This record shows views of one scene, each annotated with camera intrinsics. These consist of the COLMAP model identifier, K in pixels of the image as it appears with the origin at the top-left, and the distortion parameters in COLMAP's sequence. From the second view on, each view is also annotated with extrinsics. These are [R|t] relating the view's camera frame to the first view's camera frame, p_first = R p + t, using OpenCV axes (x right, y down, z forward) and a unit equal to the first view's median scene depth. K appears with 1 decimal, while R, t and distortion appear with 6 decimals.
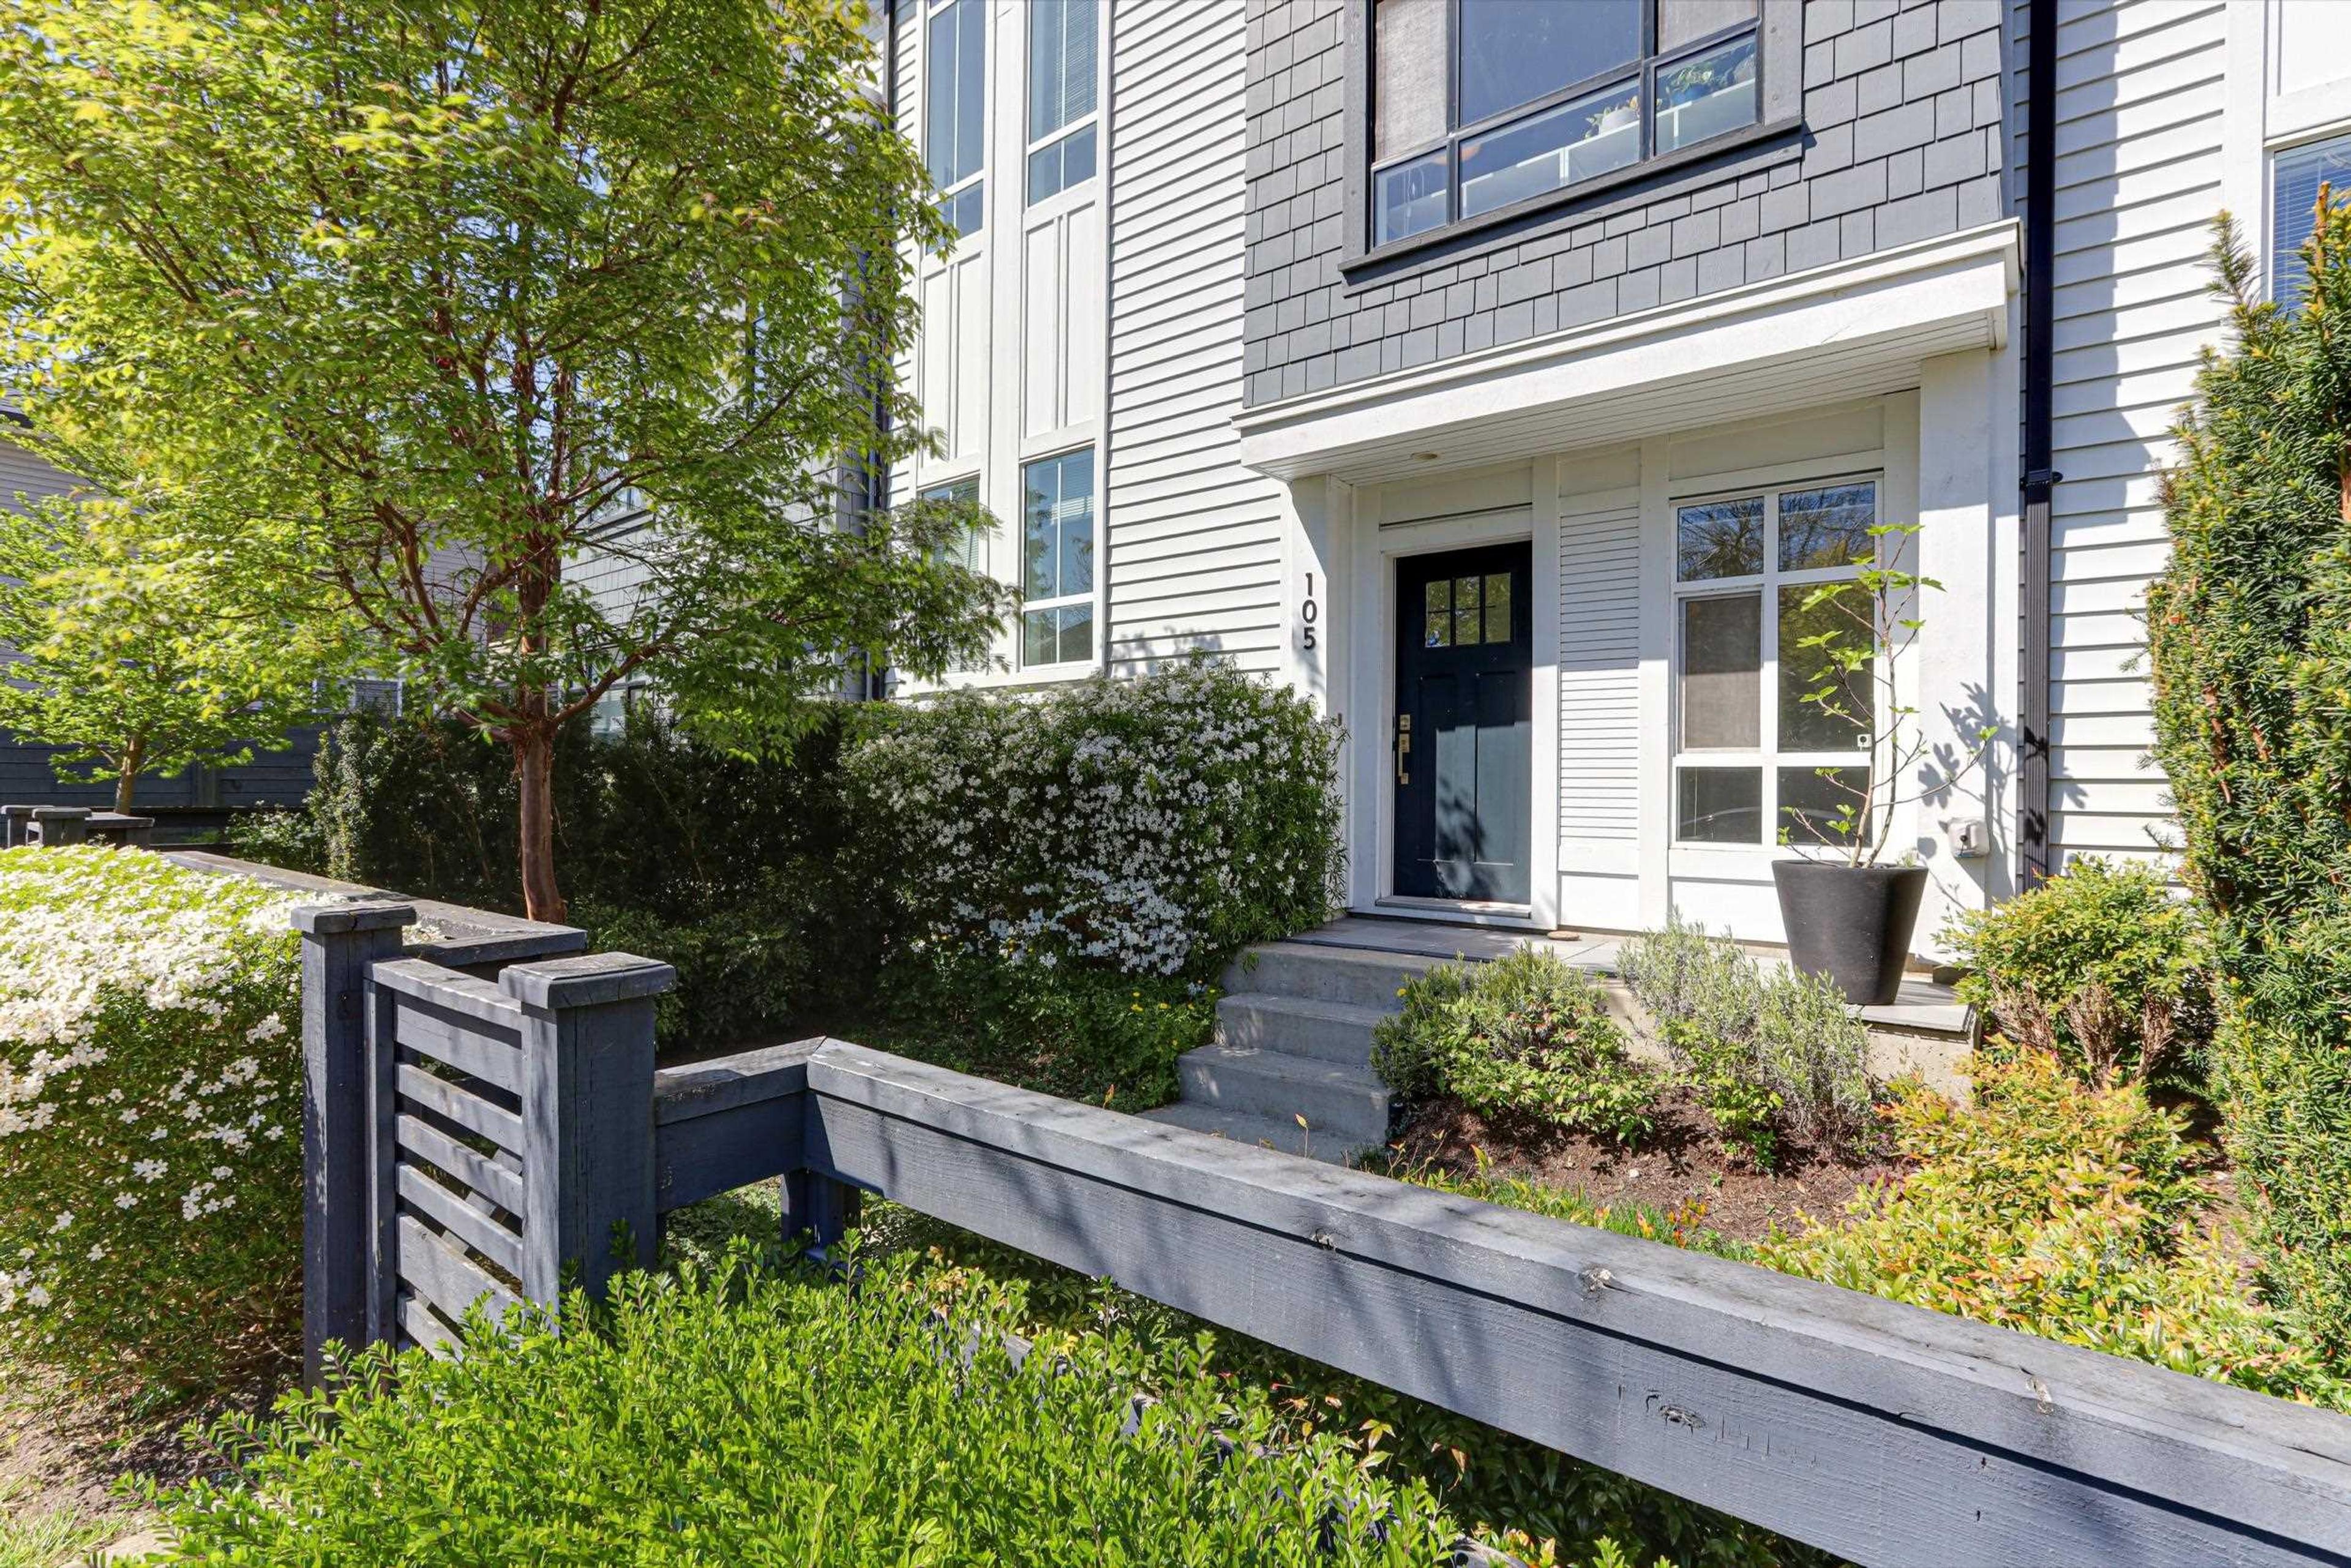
lens RADIAL K [[1137.5, 0, 1175.5], [0, 1137.5, 784.0], [0, 0, 1]] dist [-0.002472, 0.000048]
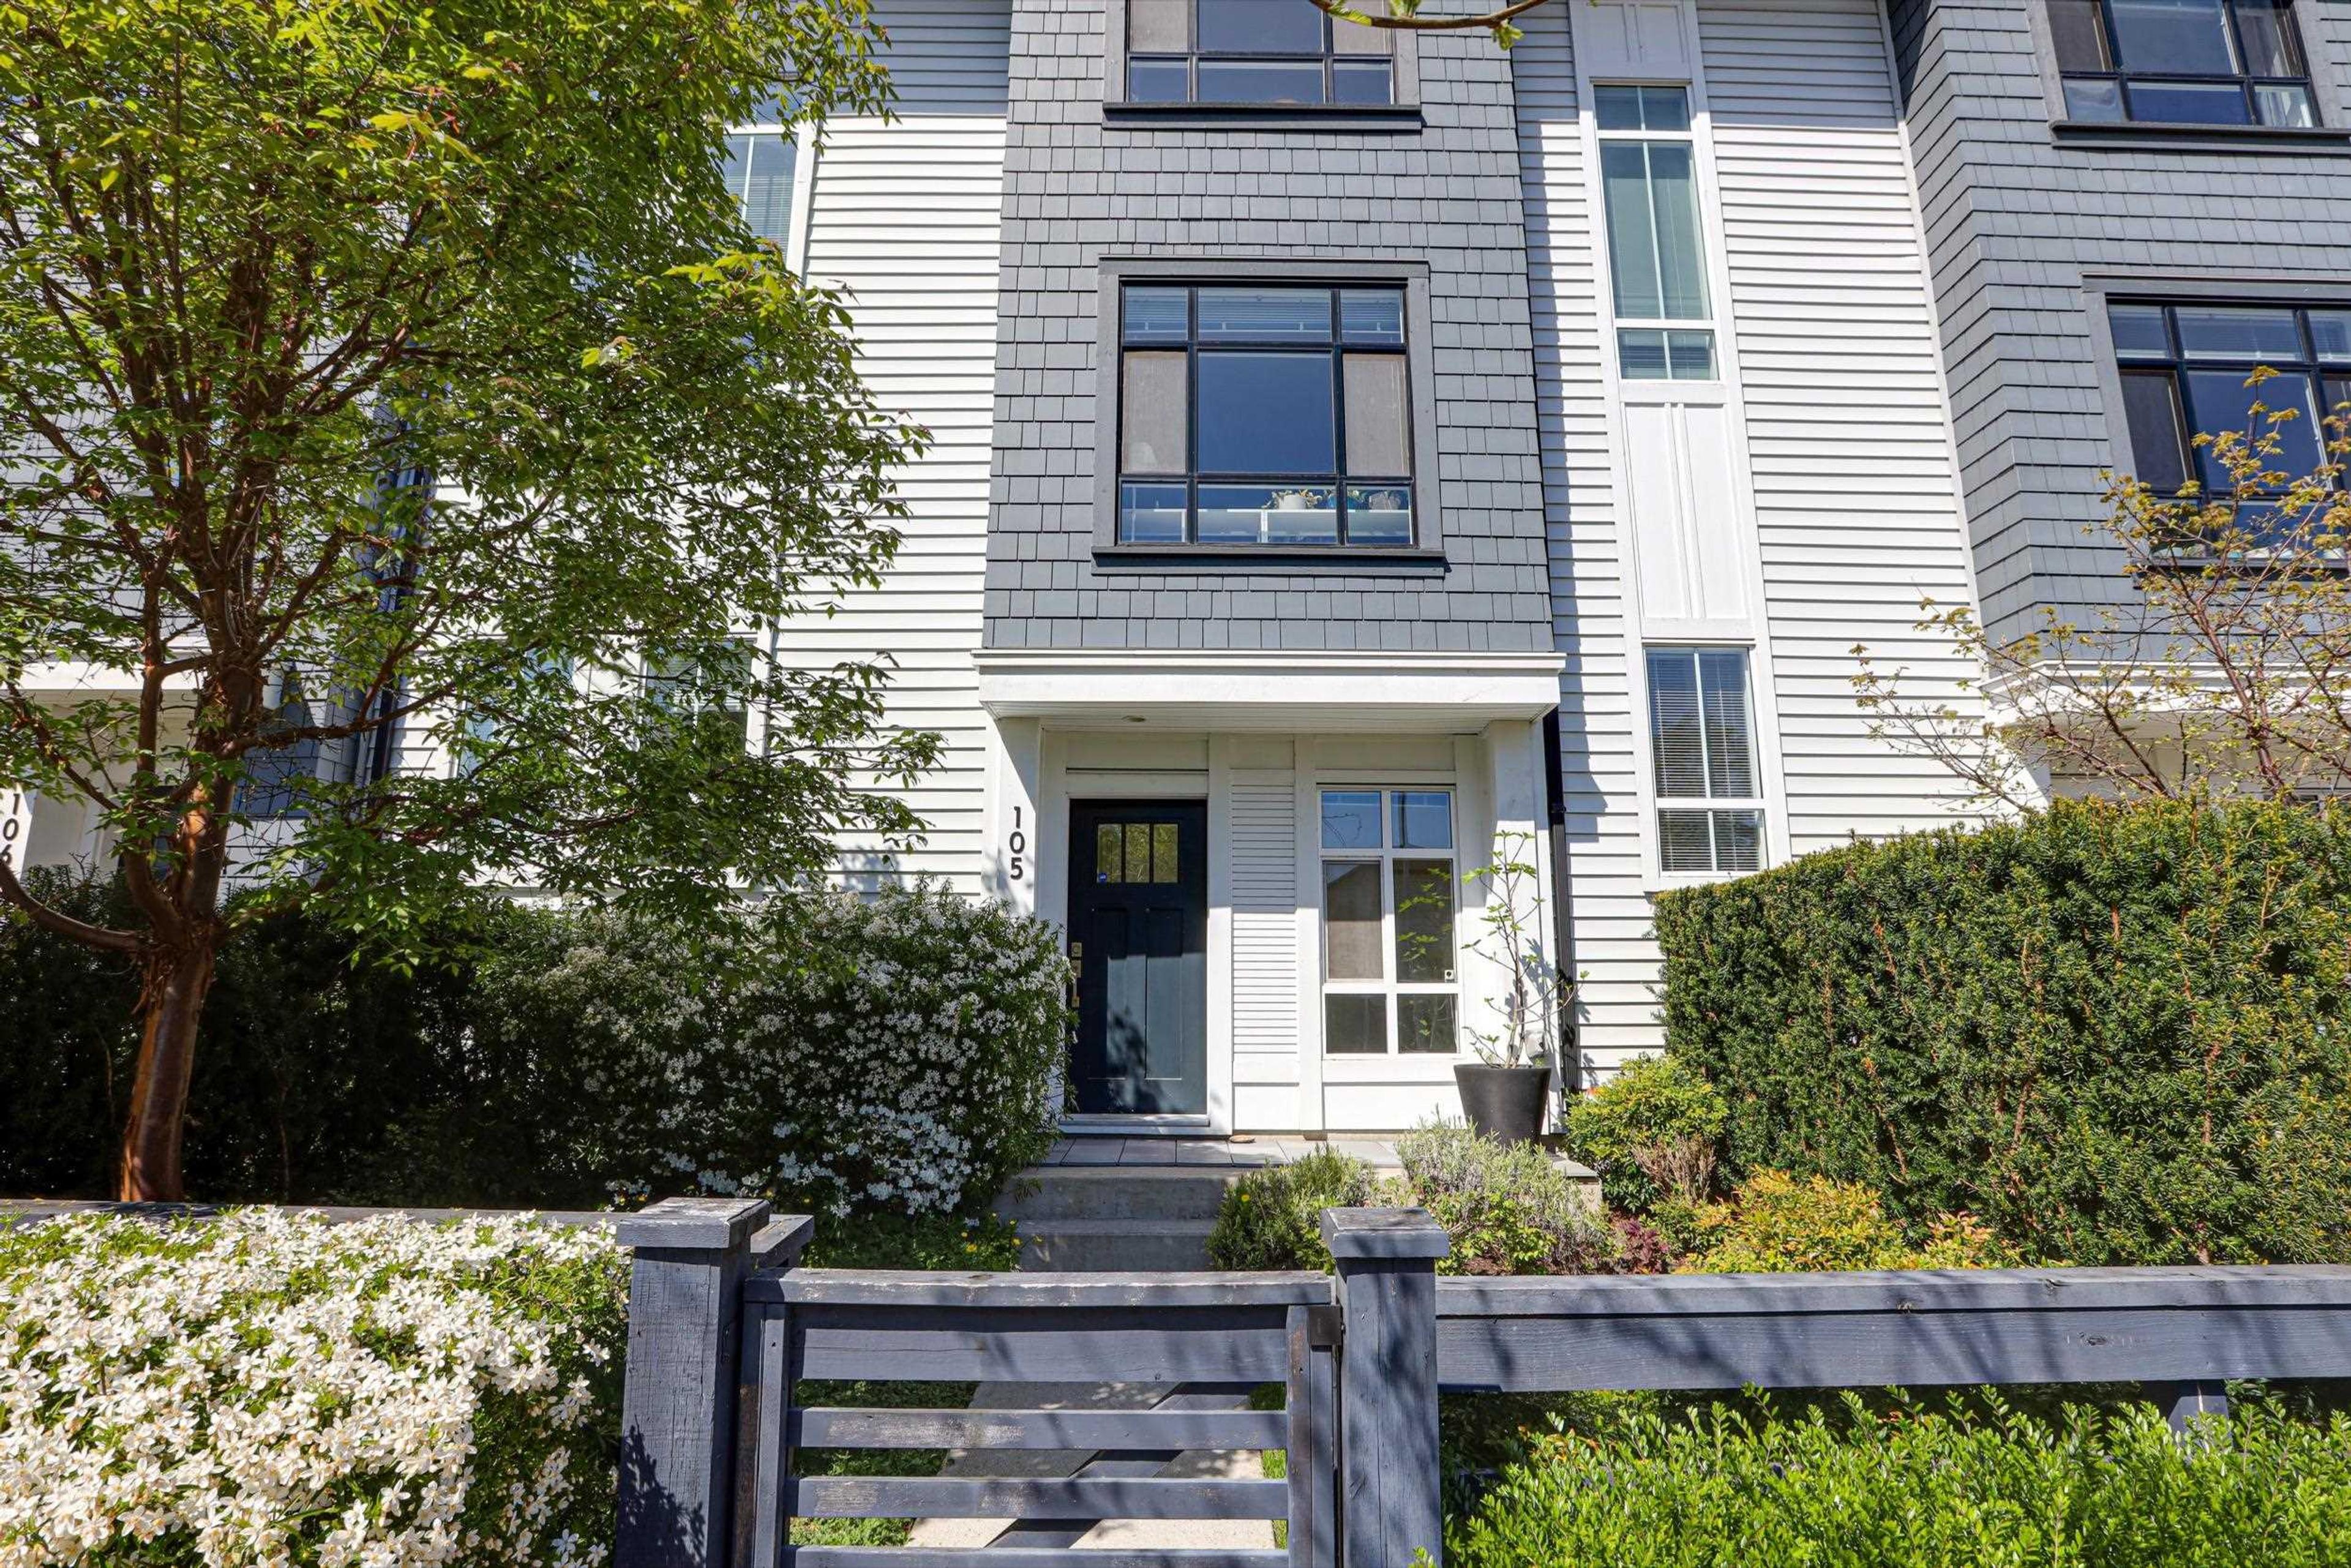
lens RADIAL K [[1158.1, 0, 1175.5], [0, 1158.1, 784.0], [0, 0, 1]] dist [-0.065933, 0.014331]
pose [[0.776982, 0.109376, 0.619948, -0.507020], [0.000845, 0.984609, -0.174772, -0.019948], [-0.629522, 0.136318, 0.764931, 0.089187]]
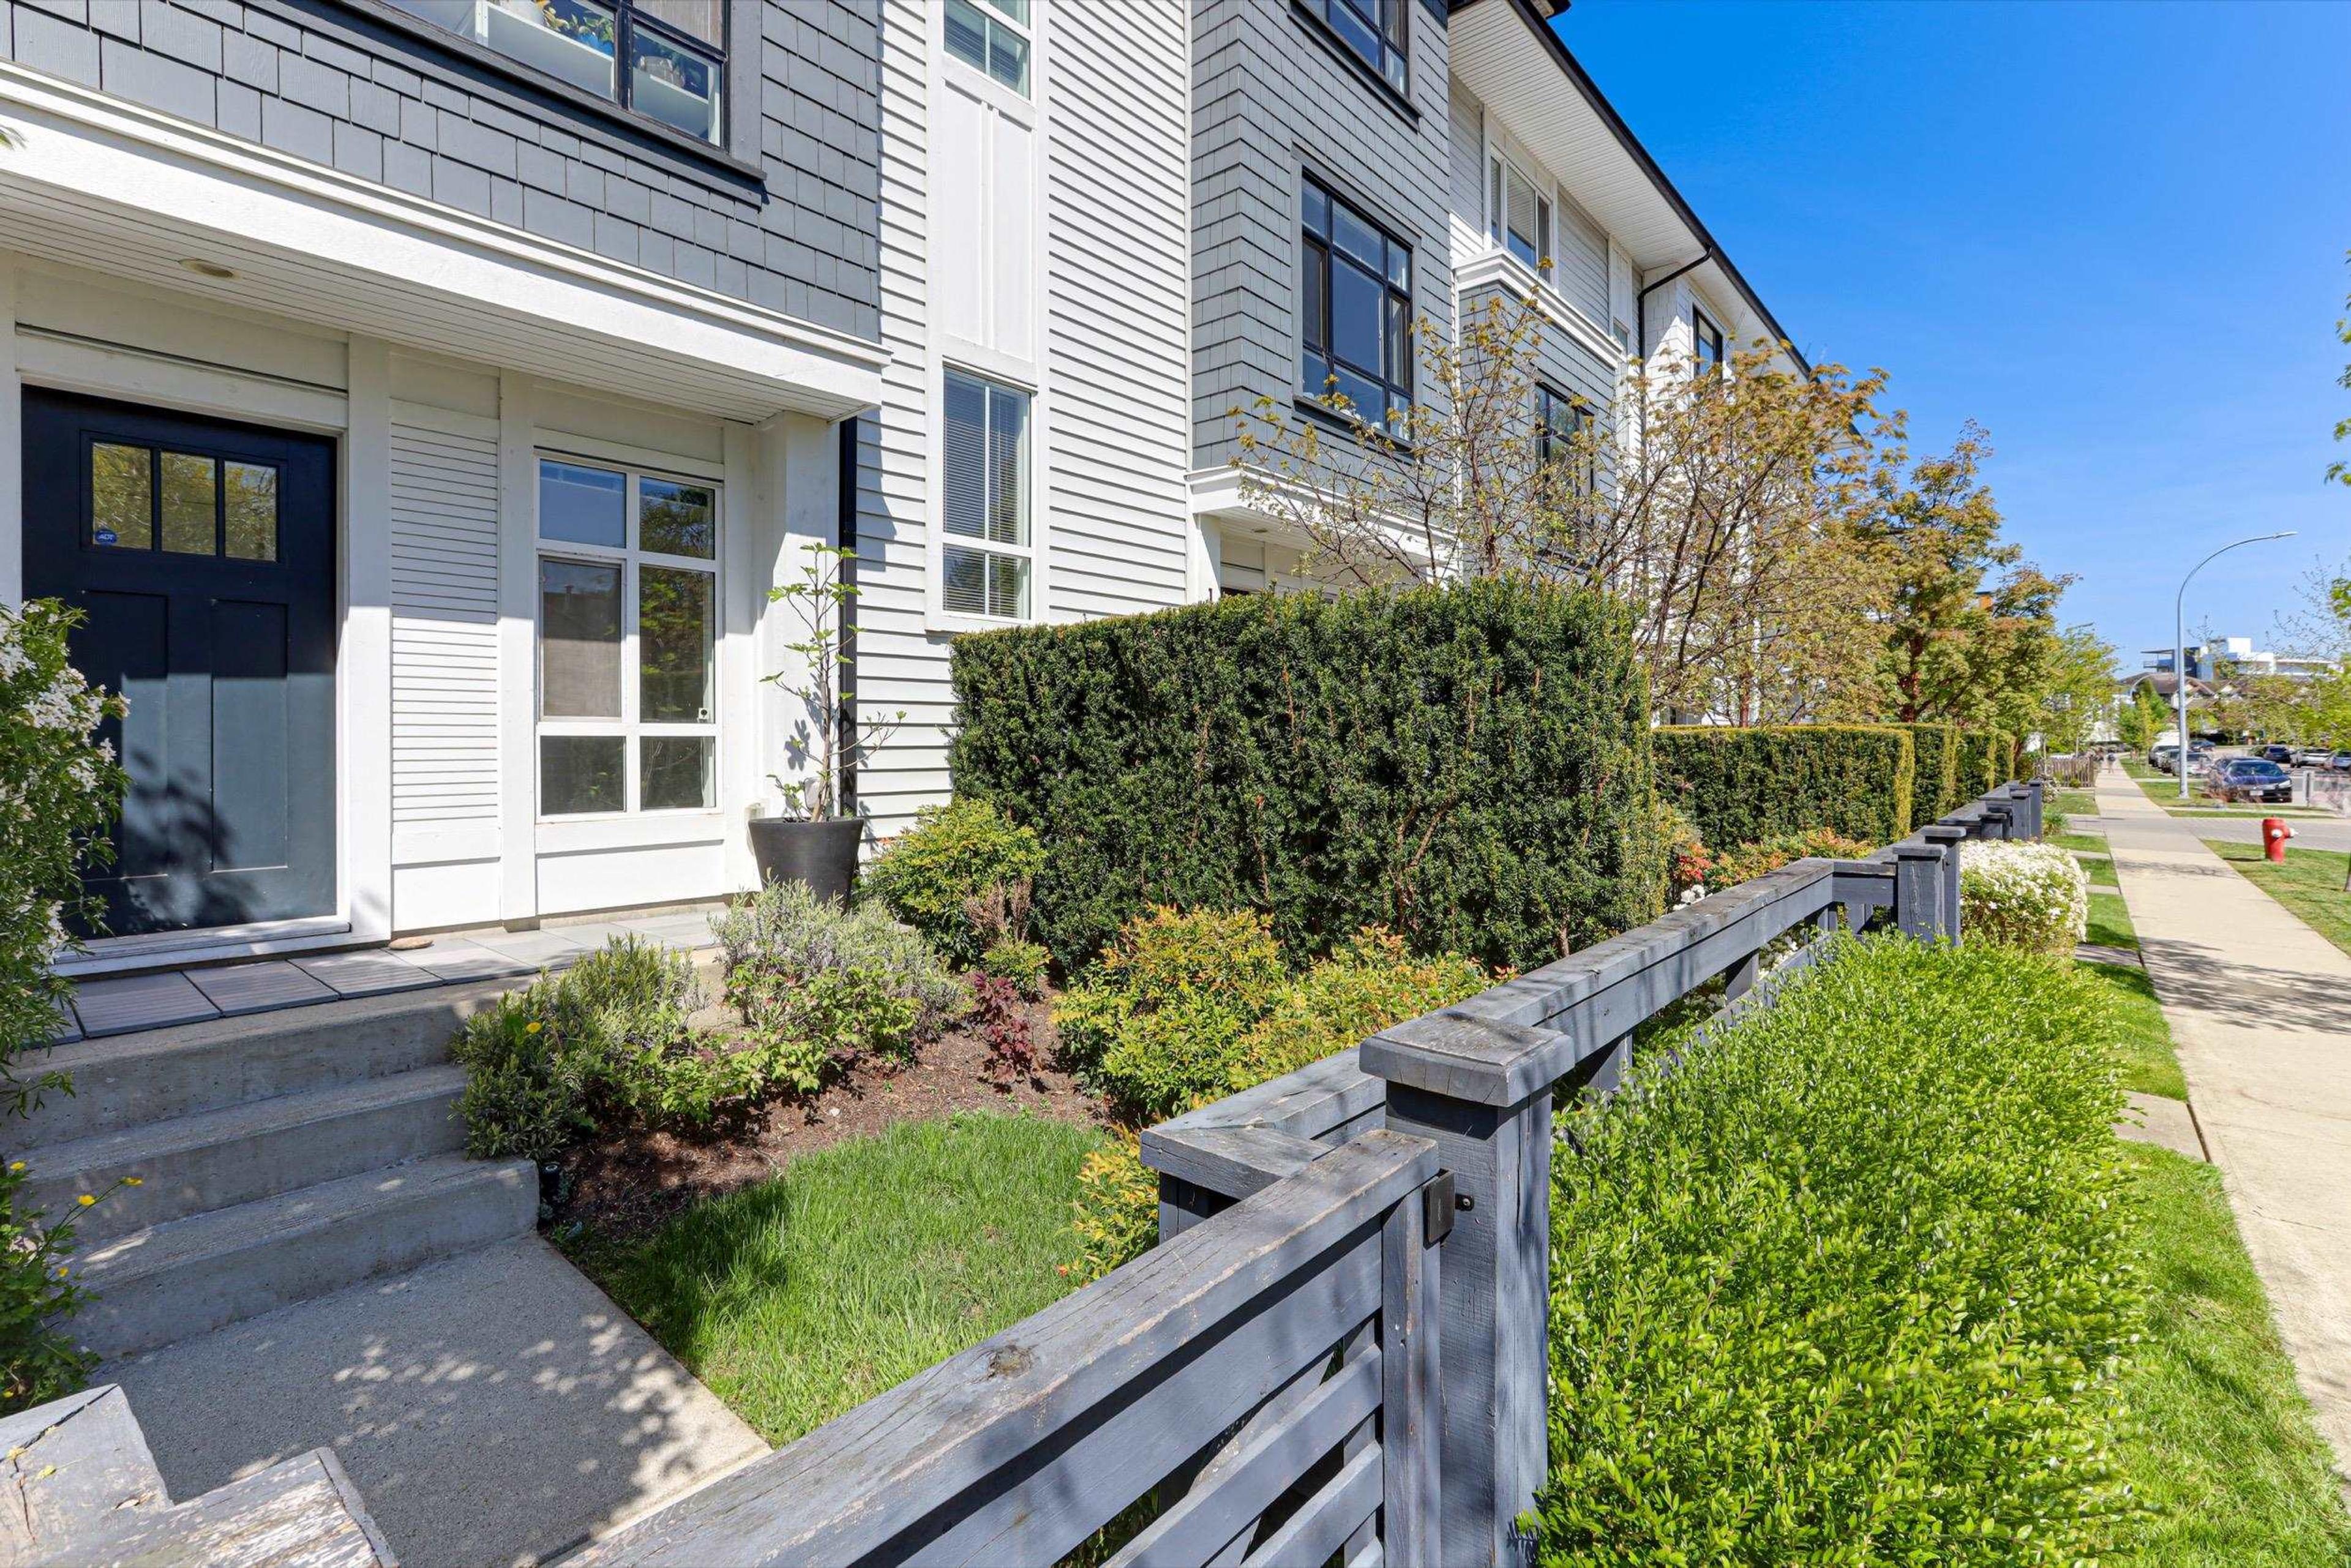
lens RADIAL K [[1111.4, 0, 1227.8], [0, 1111.4, 745.1], [0, 0, 1]] dist [-0.050805, 0.029876]
pose [[-0.010992, -0.007563, 0.999911, -0.460437], [0.003128, 0.999966, 0.007598, -0.012371], [-0.999935, 0.003211, -0.010968, 0.441928]]
